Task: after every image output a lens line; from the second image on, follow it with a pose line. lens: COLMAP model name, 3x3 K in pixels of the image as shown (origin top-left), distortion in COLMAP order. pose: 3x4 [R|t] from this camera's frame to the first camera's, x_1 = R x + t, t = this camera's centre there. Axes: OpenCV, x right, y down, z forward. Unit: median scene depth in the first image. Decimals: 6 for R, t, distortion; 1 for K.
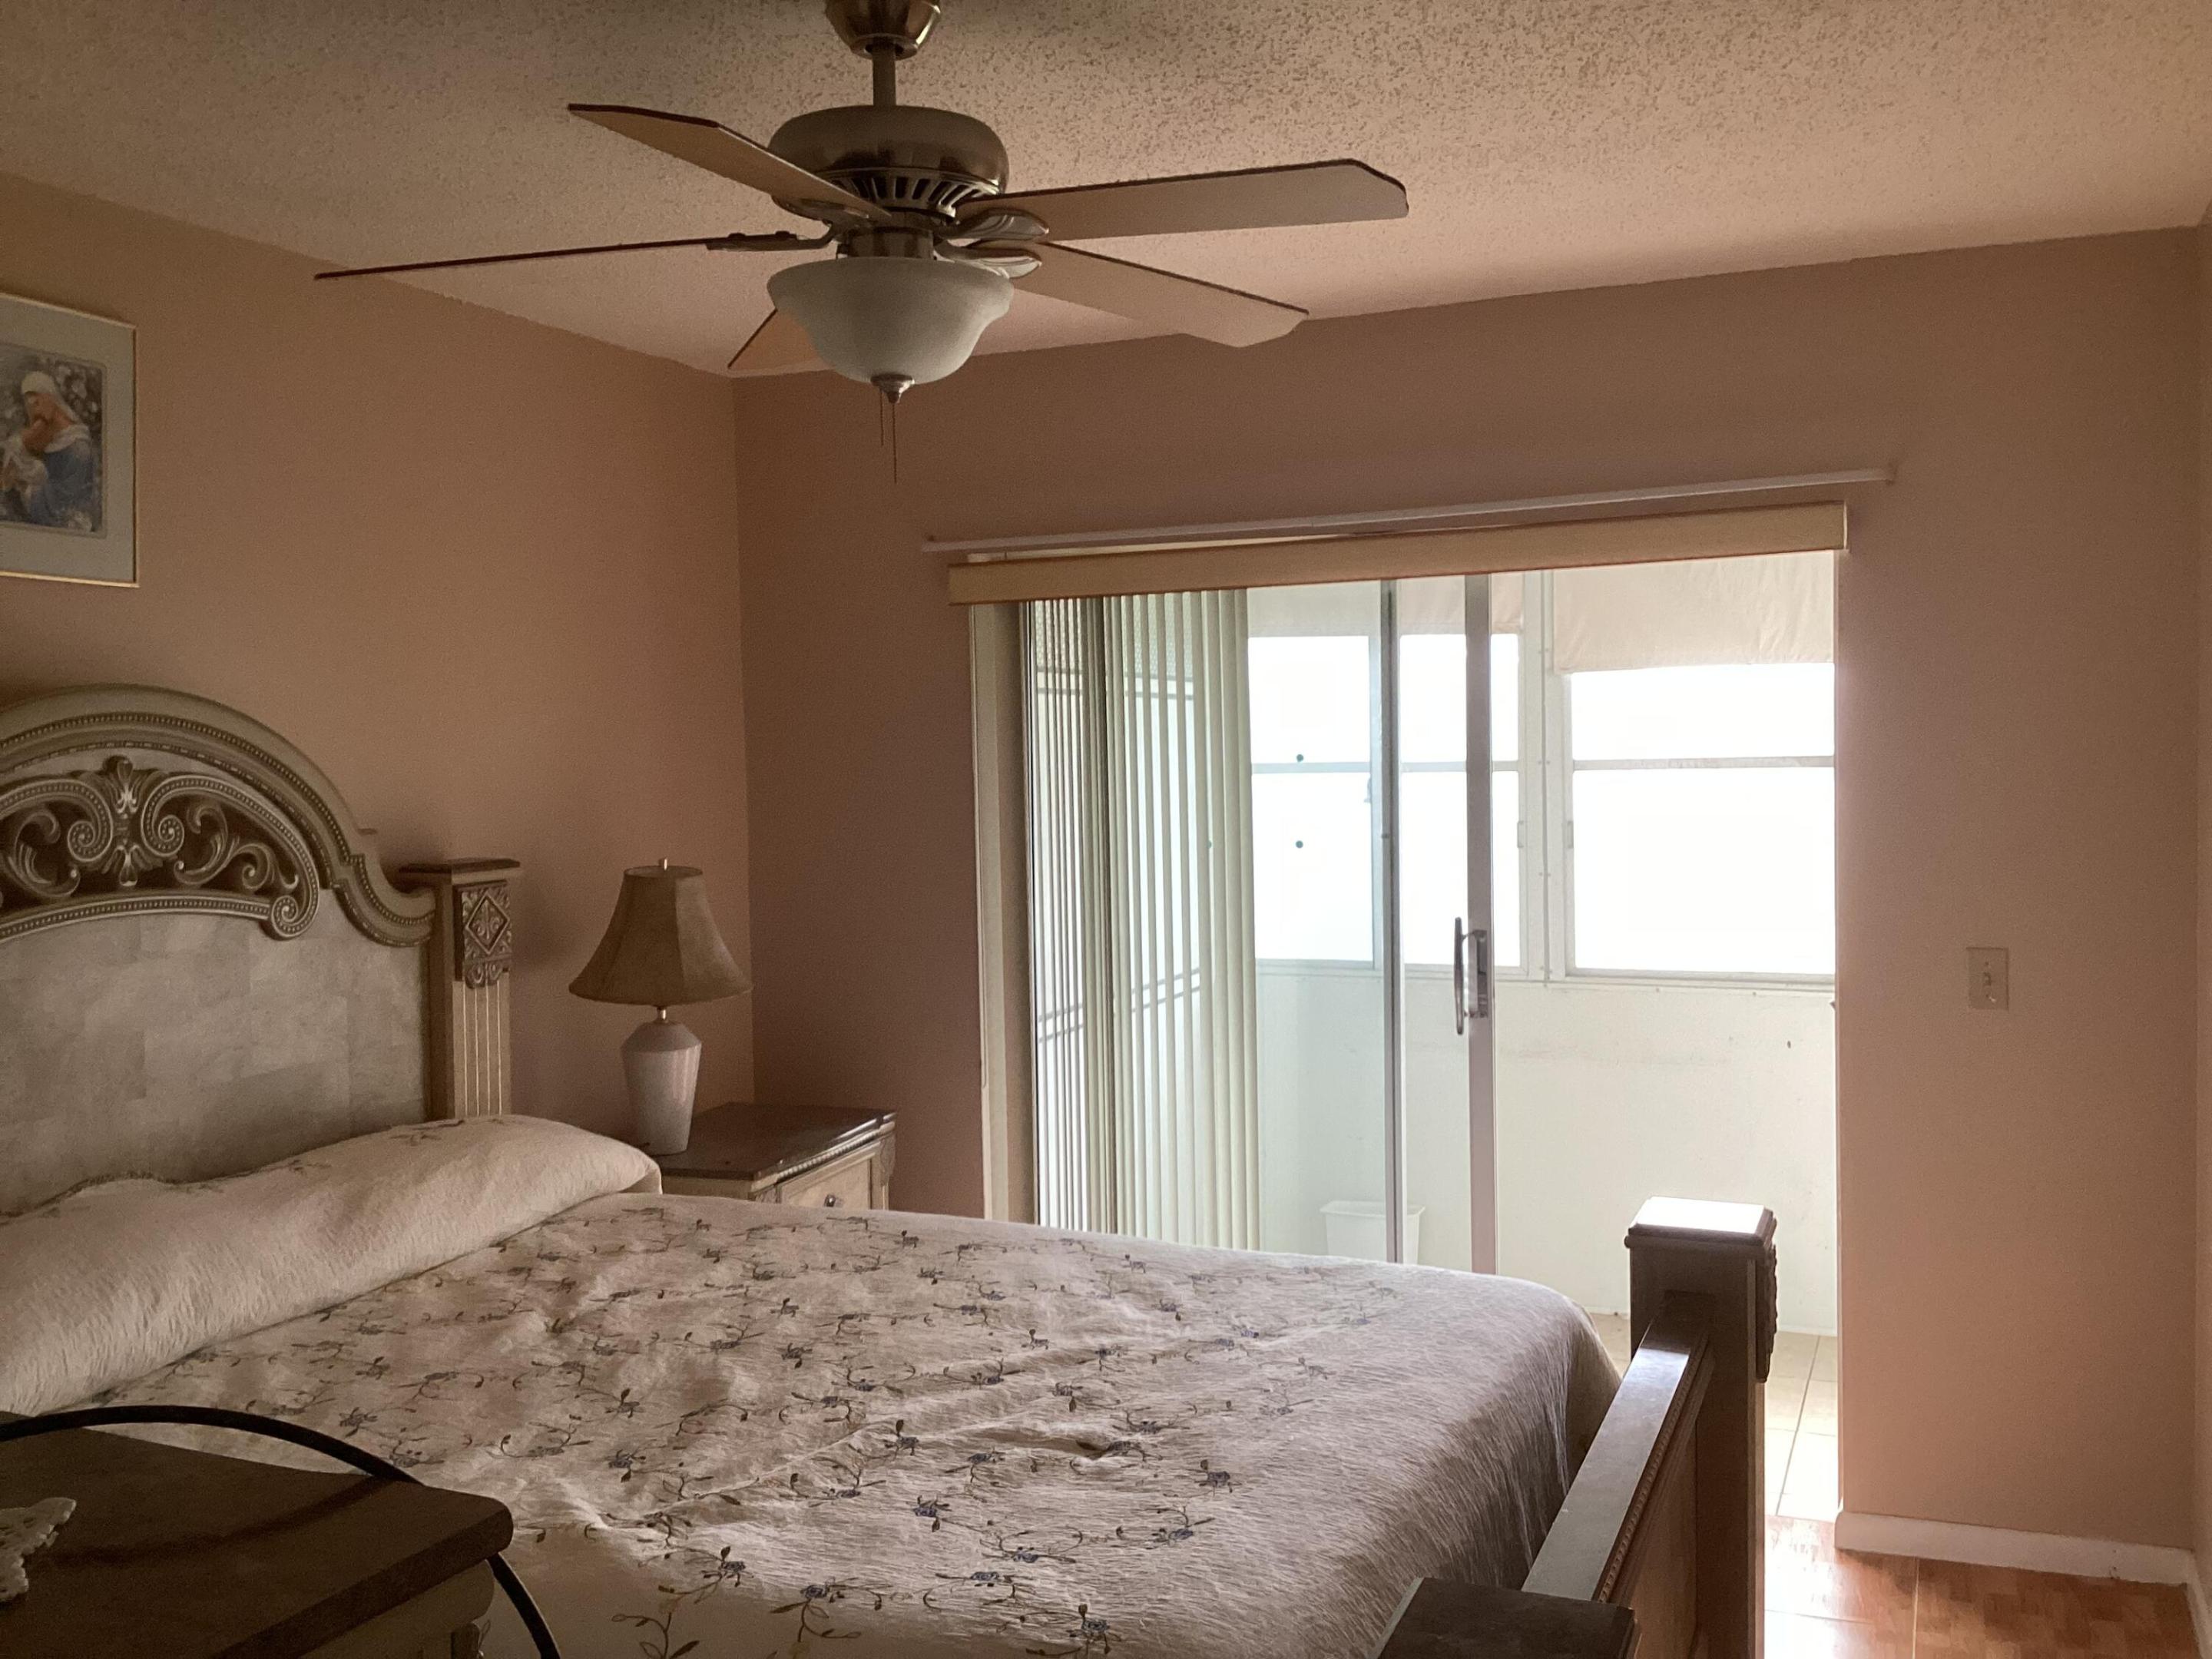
lens RADIAL K [[1965.5, 0, 1139.0], [0, 1965.5, 830.8], [0, 0, 1]] dist [0.128657, -0.246252]
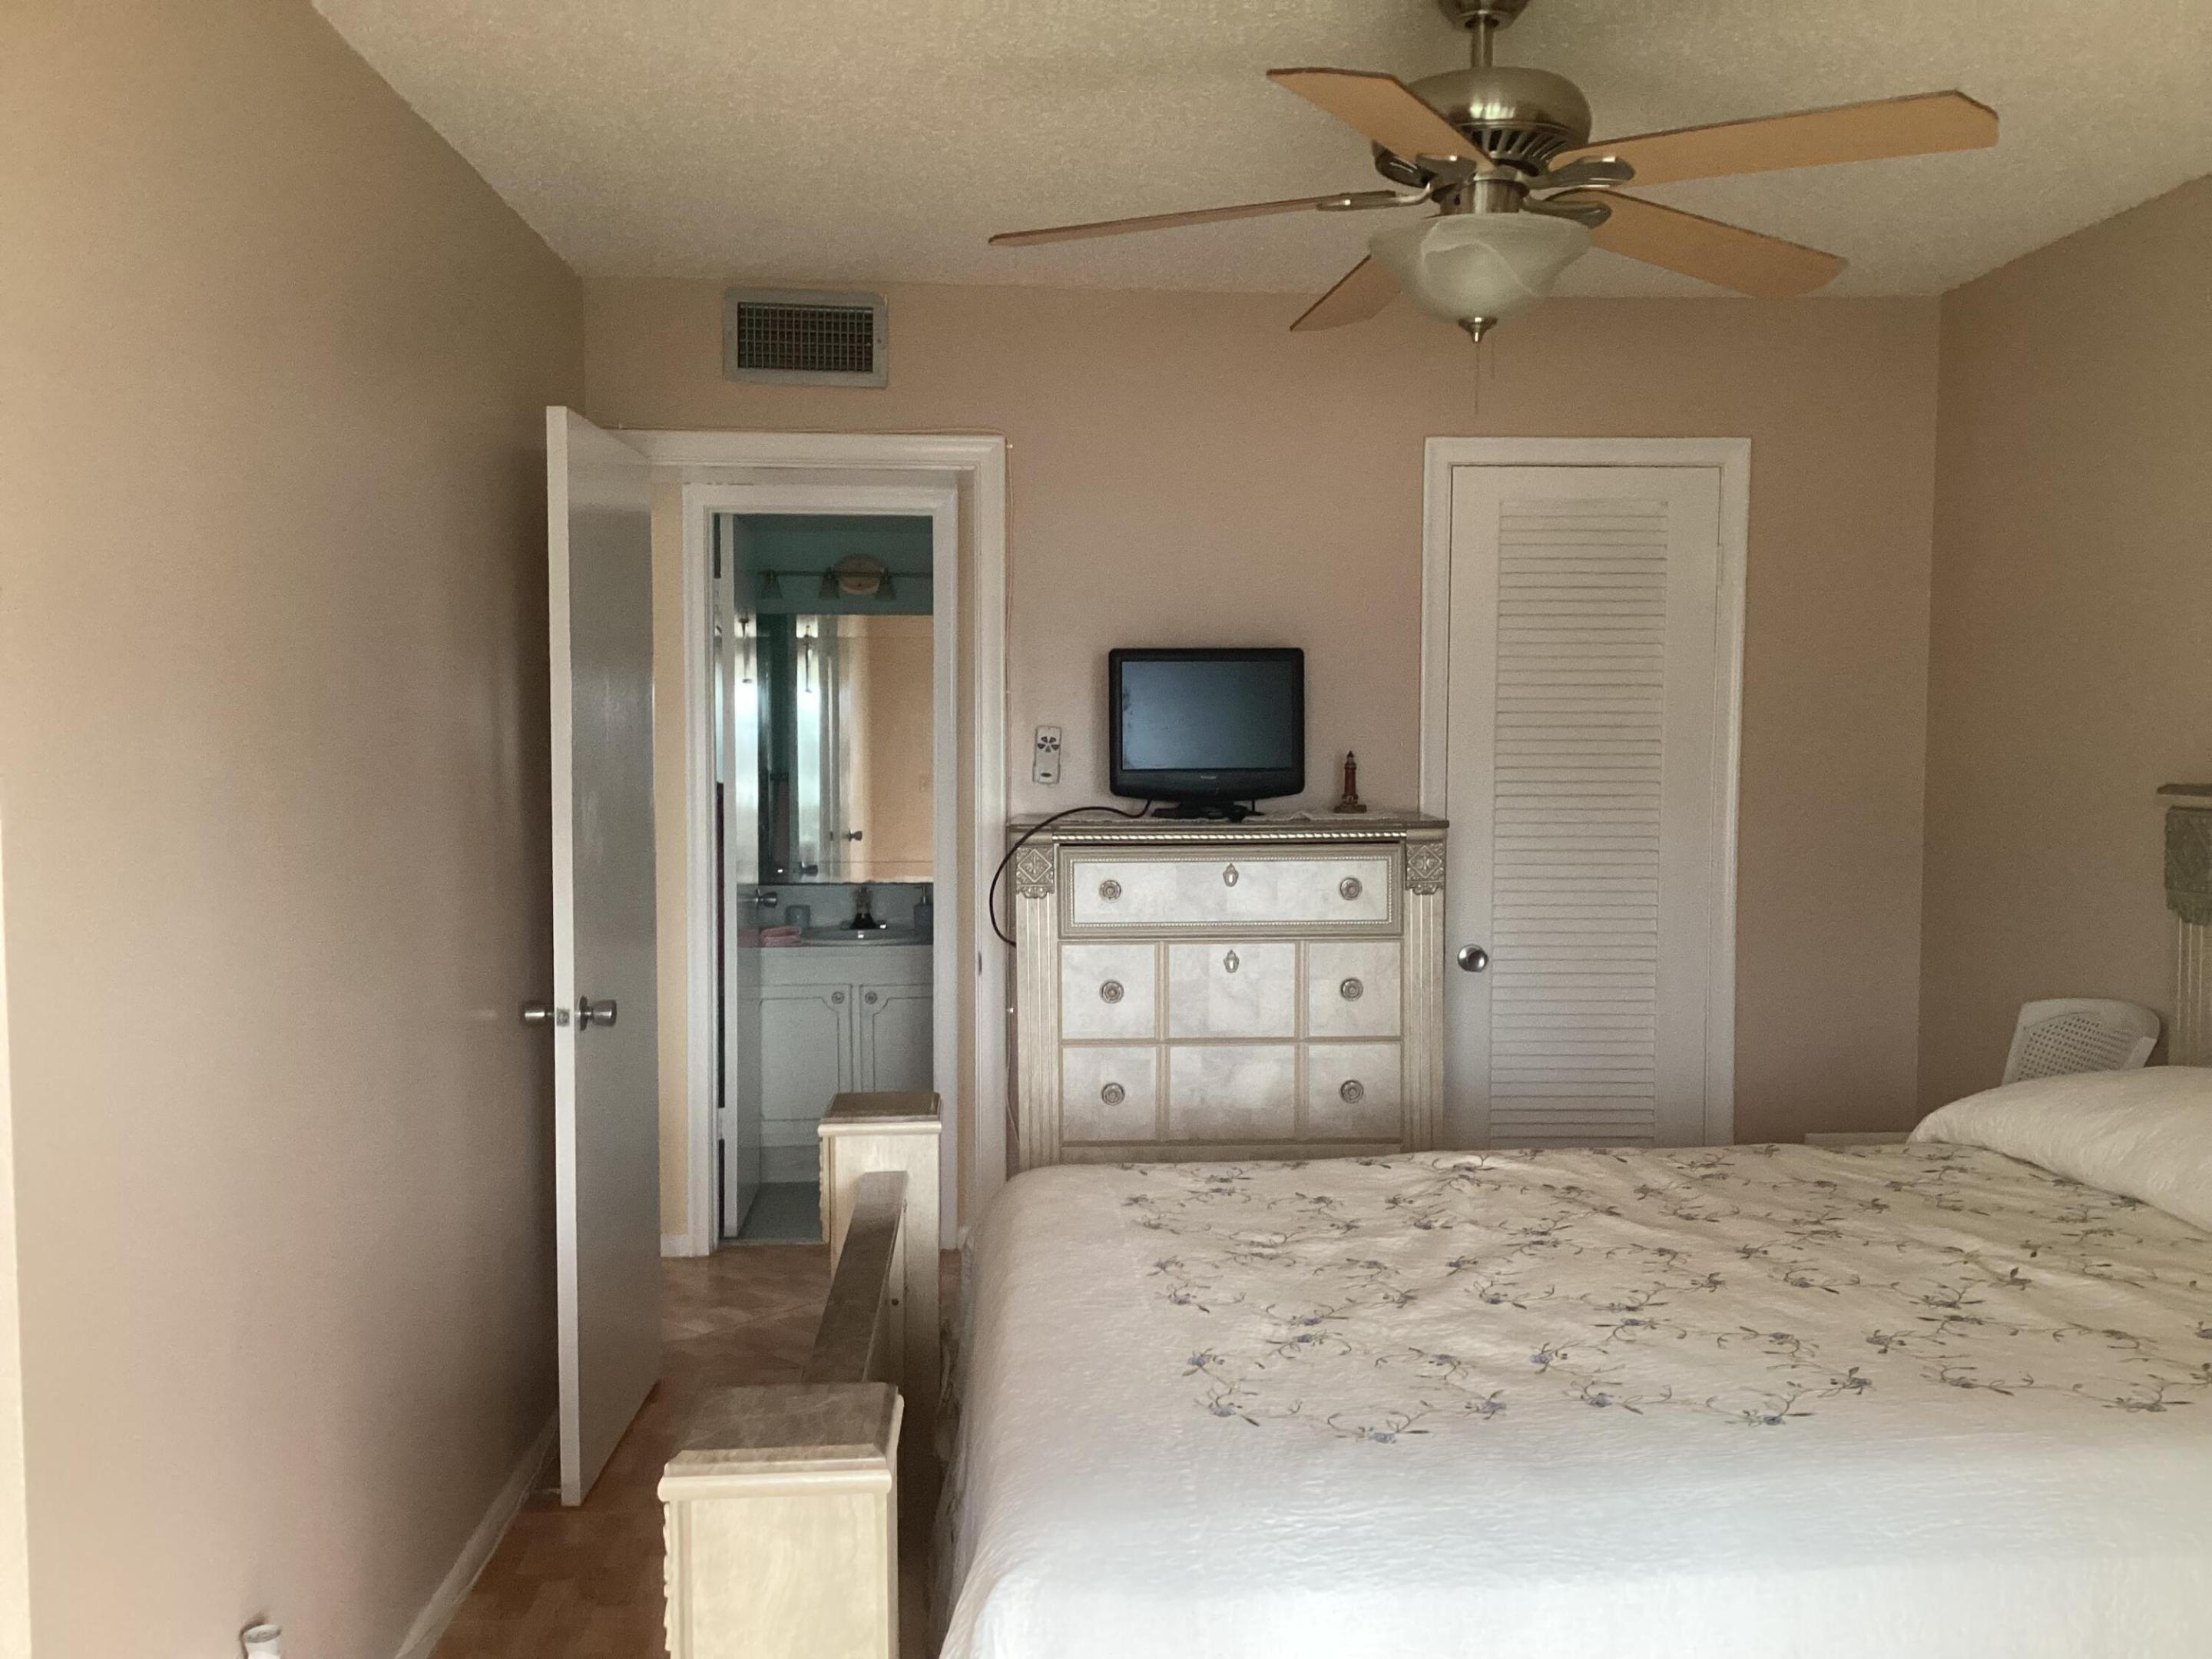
lens RADIAL K [[1965.5, 0, 1139.0], [0, 1965.5, 830.8], [0, 0, 1]] dist [0.128657, -0.246252]
pose [[-0.898709, 0.042968, -0.436436, 0.432654], [-0.001427, 0.994897, 0.100888, -0.043354], [0.438544, 0.091292, -0.894061, 1.540122]]
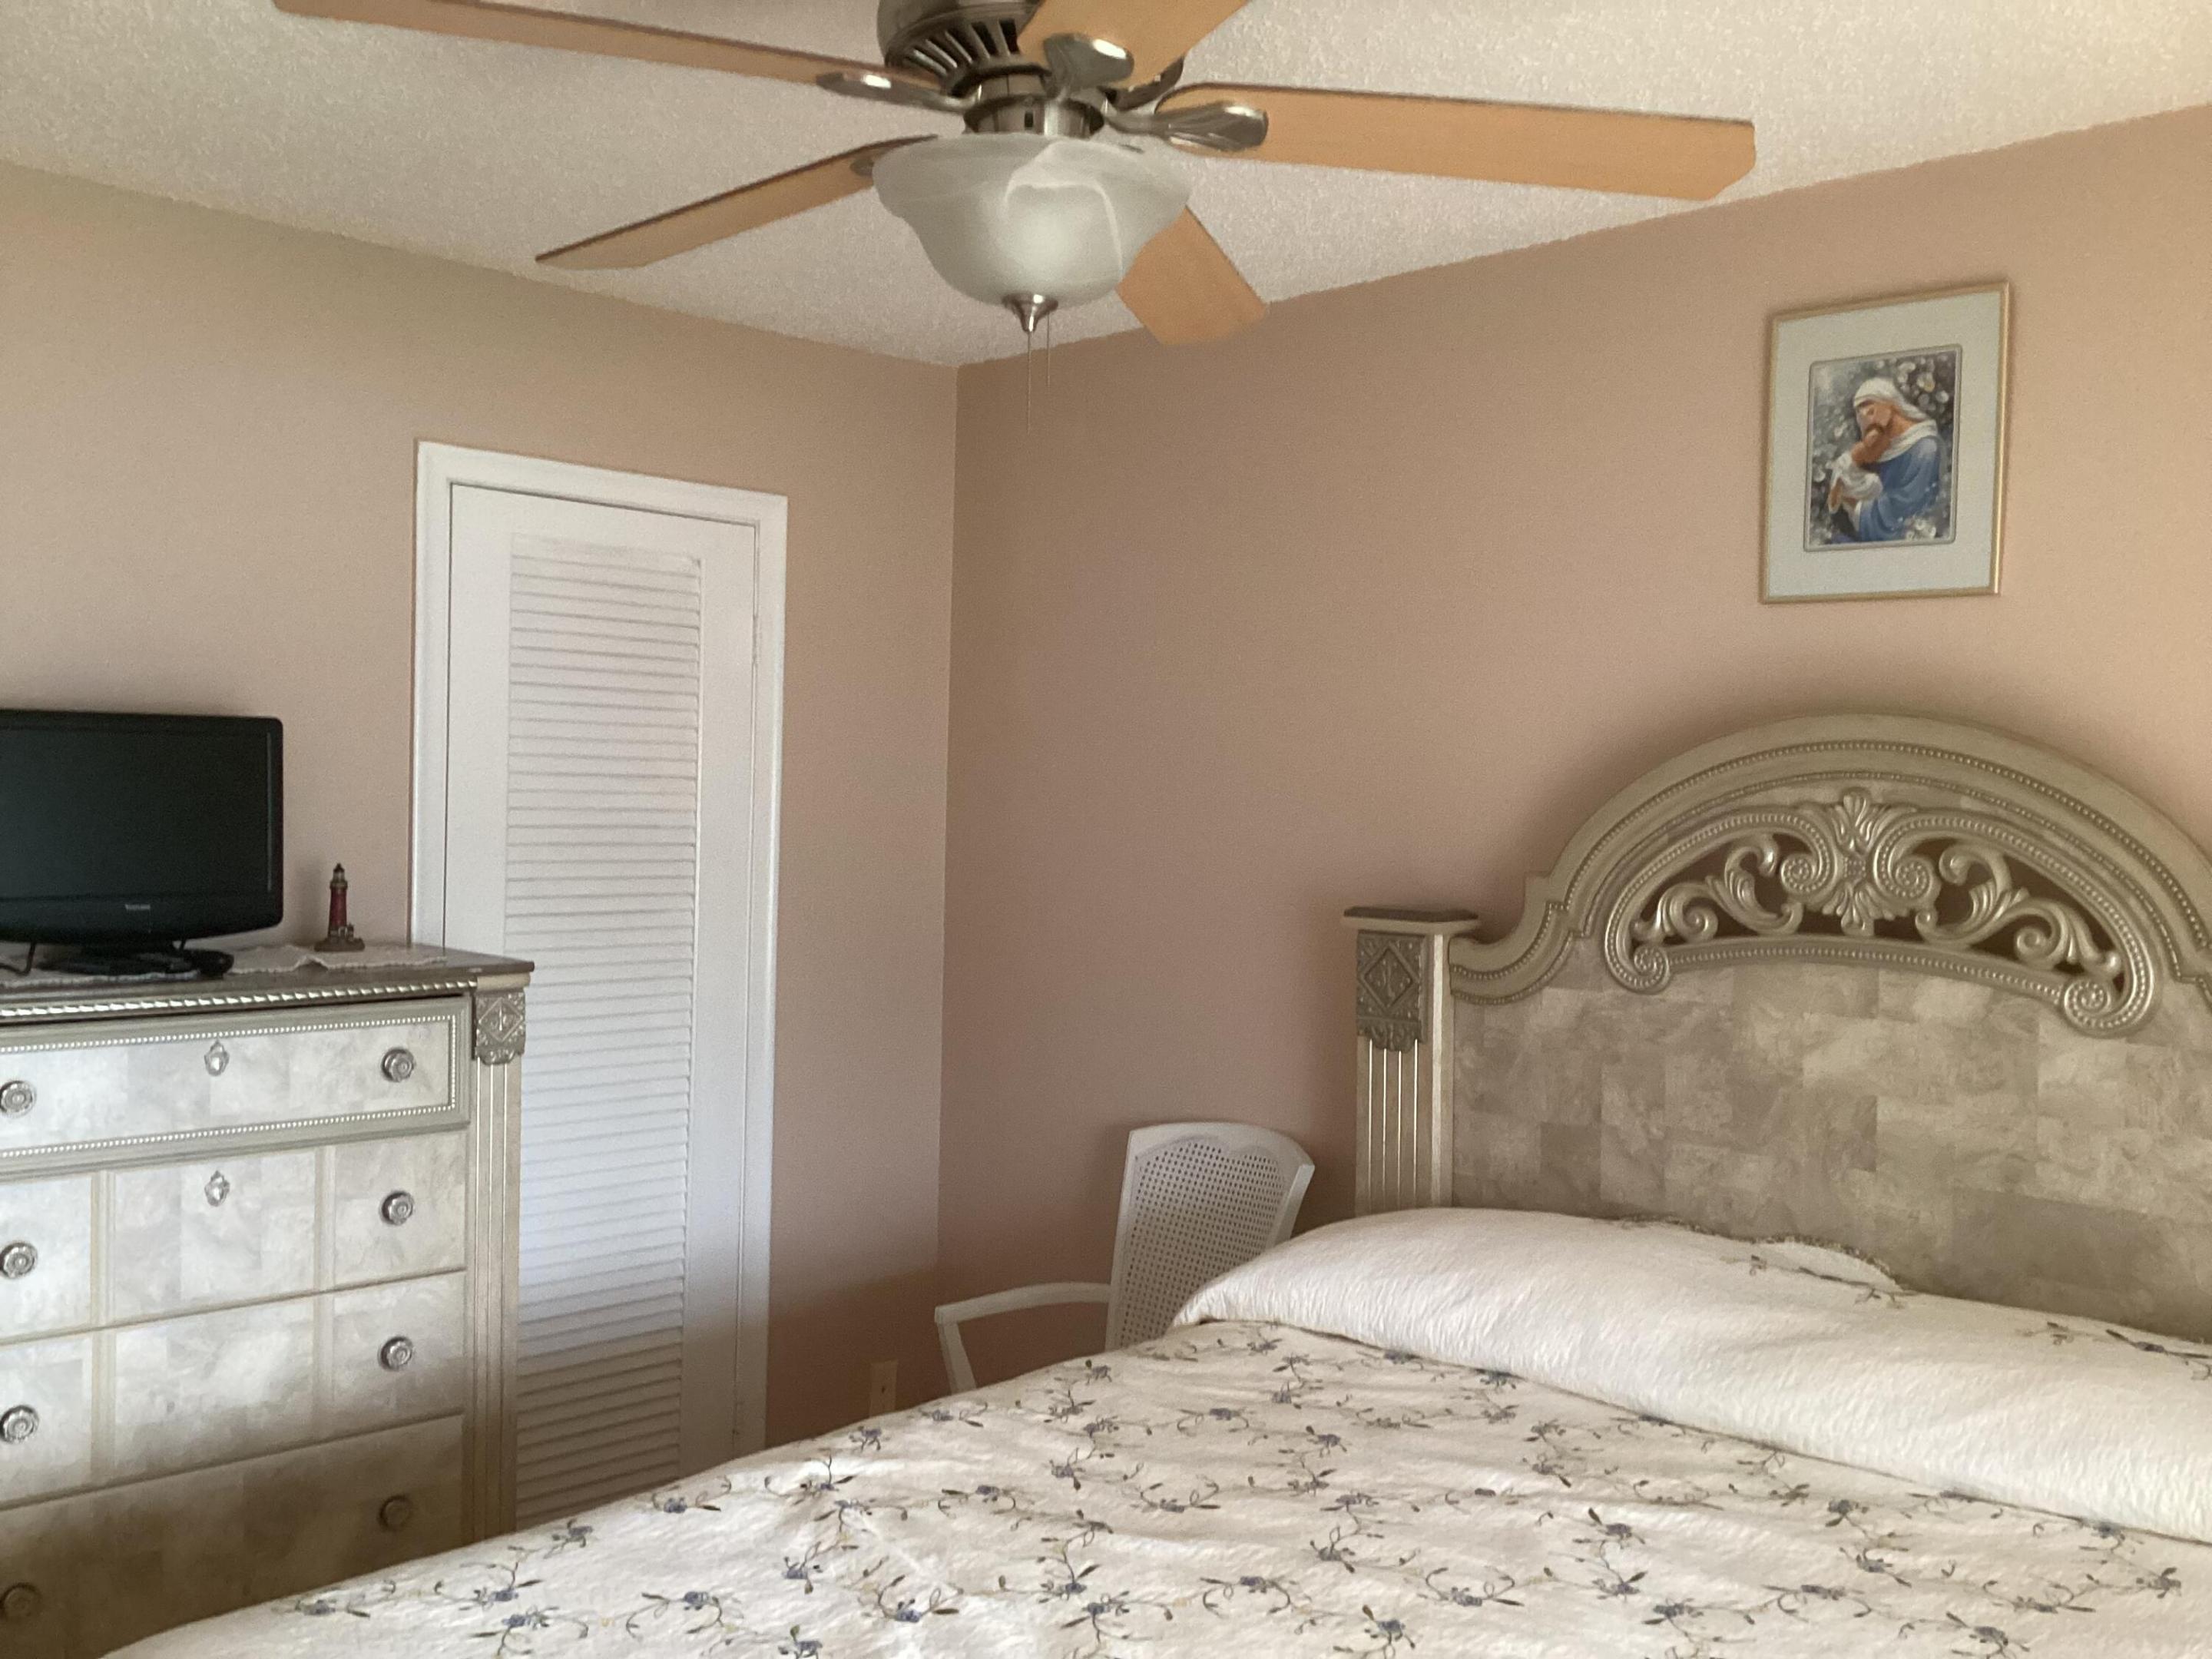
lens RADIAL K [[1965.5, 0, 1139.0], [0, 1965.5, 830.8], [0, 0, 1]] dist [0.128657, -0.246252]
pose [[-0.385565, 0.028944, -0.922227, 0.462045], [-0.051759, 0.997256, 0.052938, -0.050113], [0.921228, 0.068145, -0.383008, 1.071917]]
